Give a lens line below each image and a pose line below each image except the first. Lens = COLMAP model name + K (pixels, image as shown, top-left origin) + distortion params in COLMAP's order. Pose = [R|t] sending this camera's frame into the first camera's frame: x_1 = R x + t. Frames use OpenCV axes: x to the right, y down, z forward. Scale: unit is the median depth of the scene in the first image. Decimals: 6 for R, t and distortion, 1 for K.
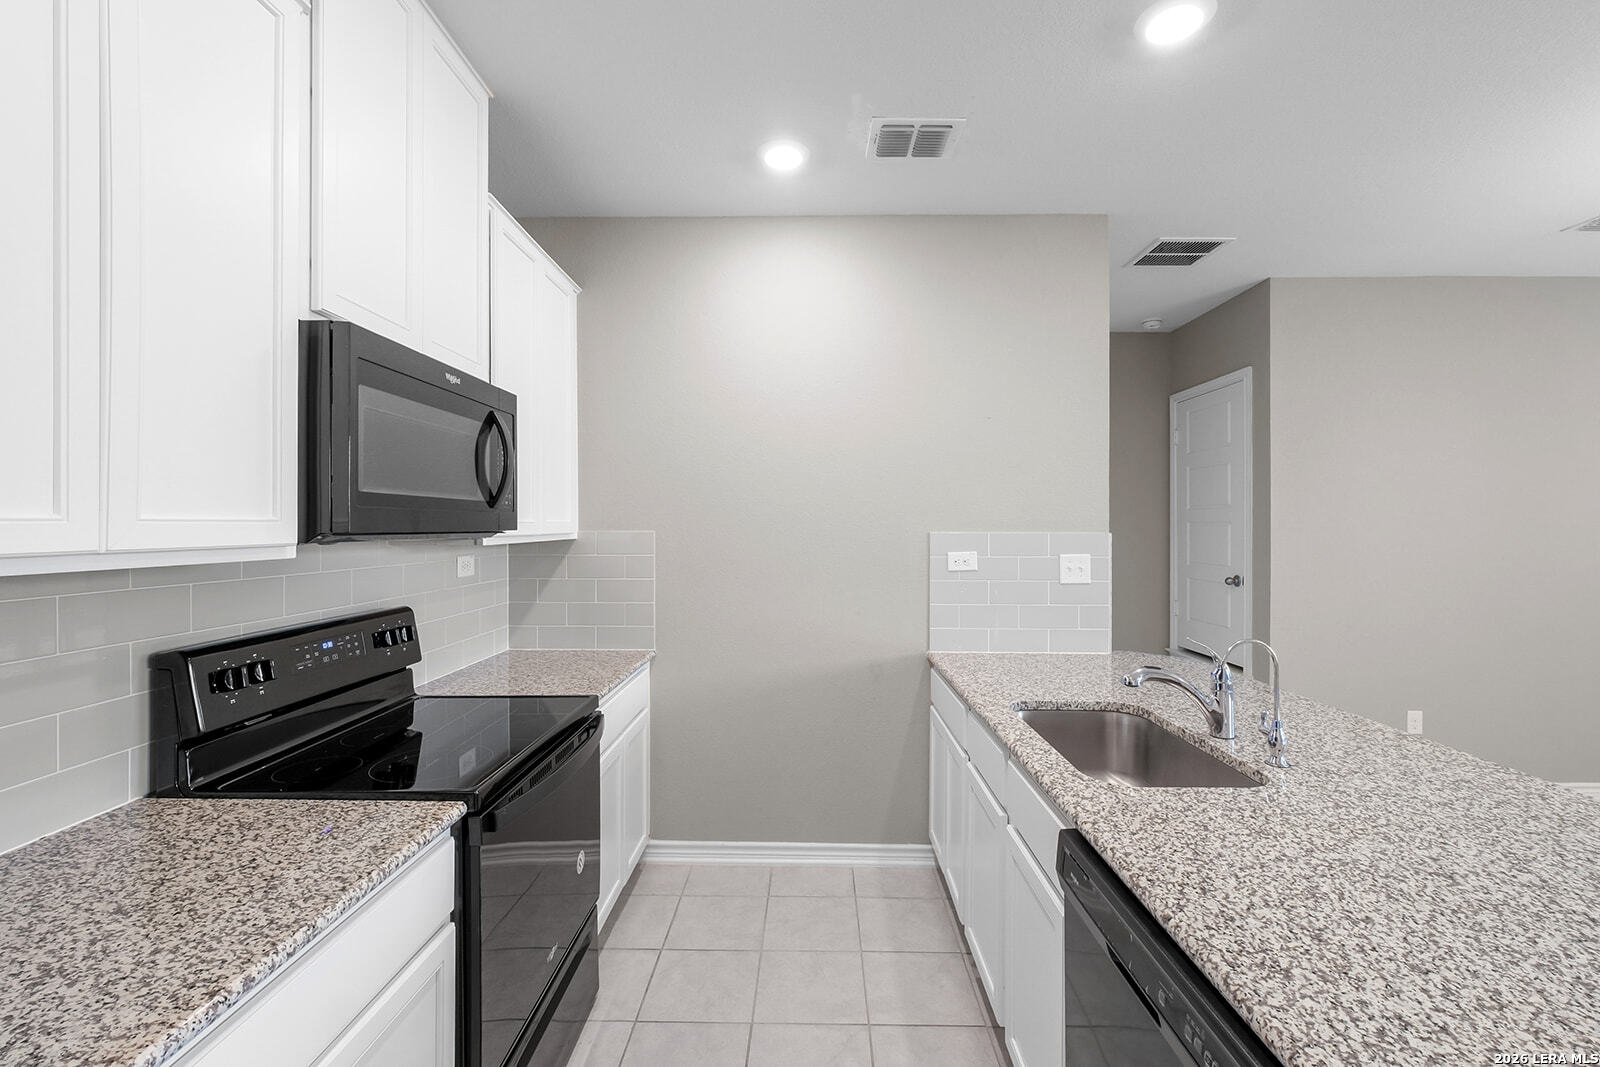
lens RADIAL K [[683.8, 0, 804.7], [0, 683.8, 527.2], [0, 0, 1]] dist [-0.000471, -0.000051]
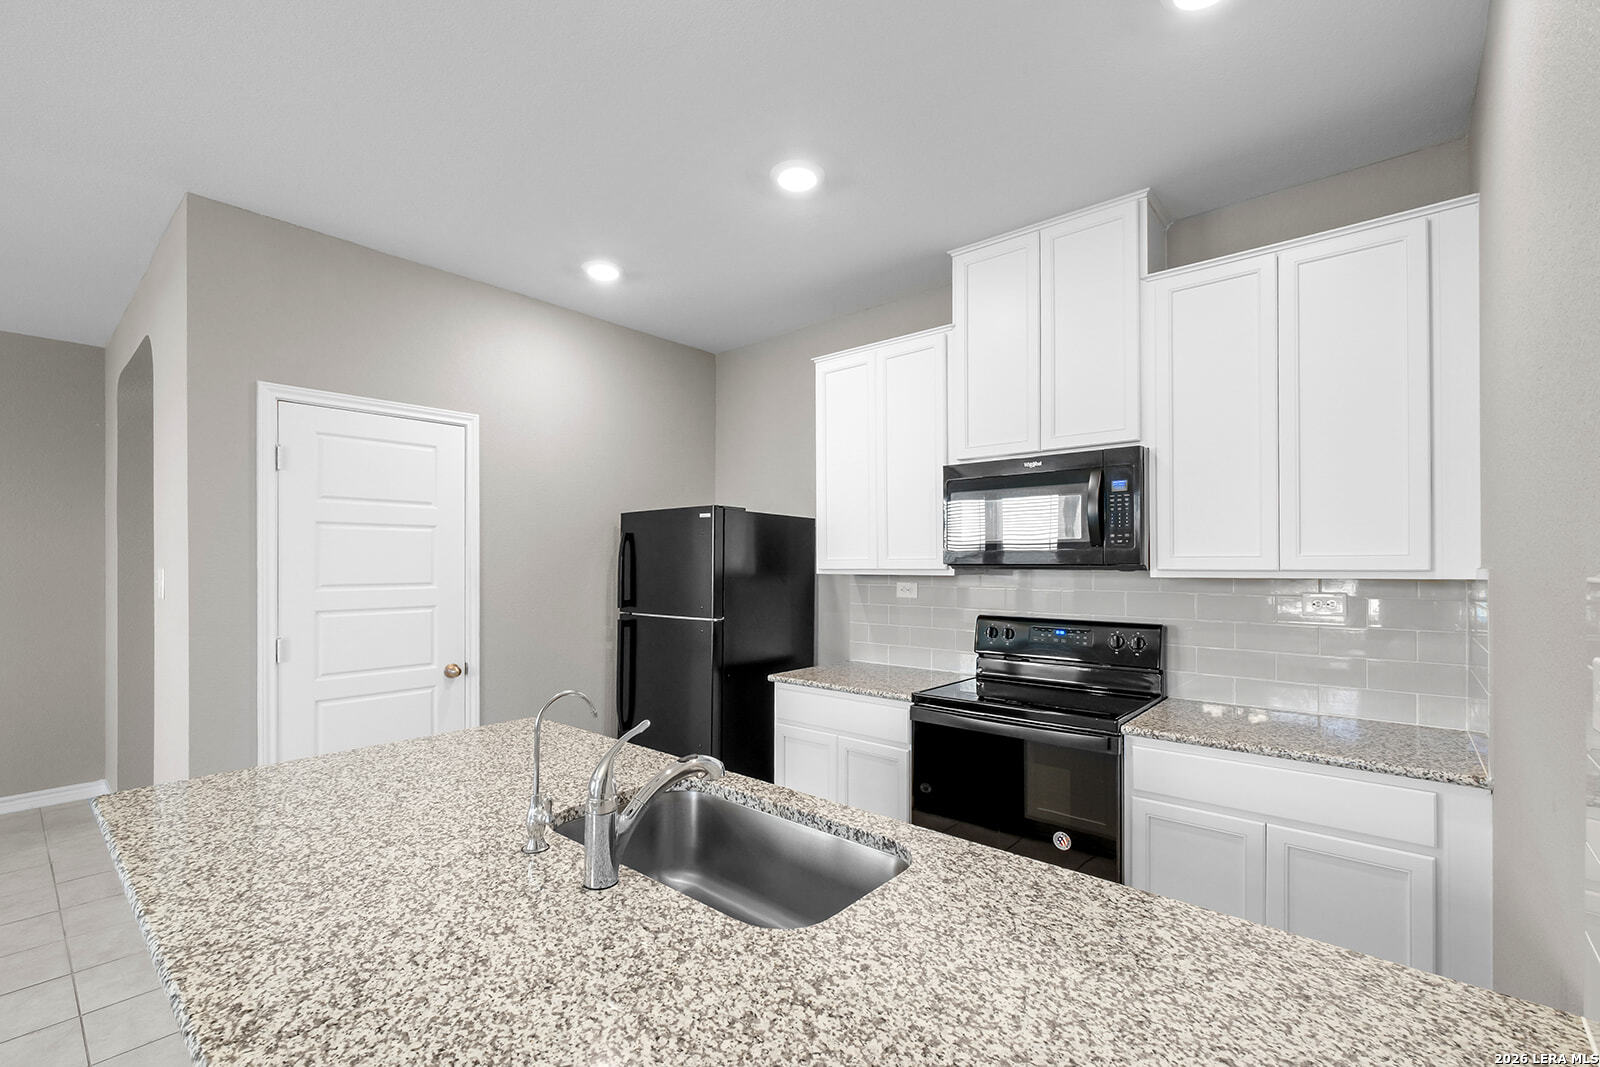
lens RADIAL K [[692.6, 0, 799.4], [0, 692.6, 563.1], [0, 0, 1]] dist [-0.000800, -0.000233]
pose [[-0.638541, -0.001144, -0.769587, 0.937923], [-0.001426, 0.999999, -0.000303, 0.004535], [0.769587, 0.000904, -0.638541, 1.473274]]
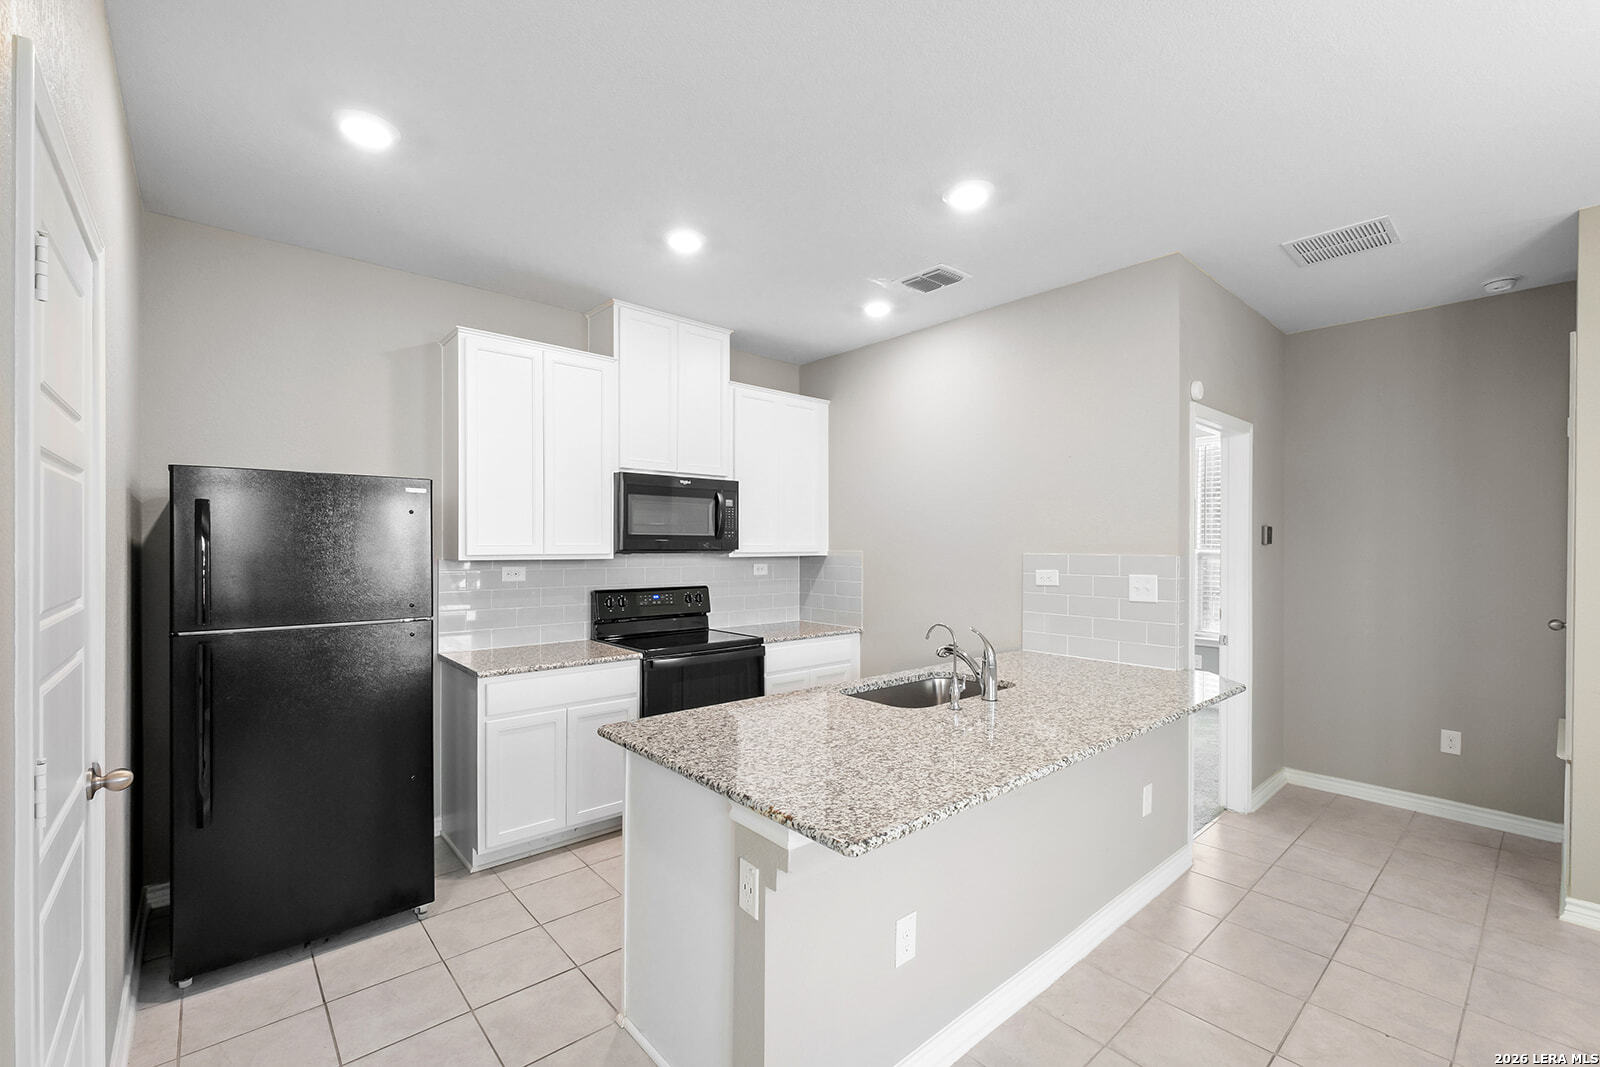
lens RADIAL K [[672.3, 0, 801.9], [0, 672.3, 550.7], [0, 0, 1]] dist [0.000664, 0.000027]
pose [[0.673620, 0.006180, -0.739052, 1.288500], [-0.004433, 0.999981, 0.004322, -0.002326], [0.739065, 0.000365, 0.673635, -0.197514]]
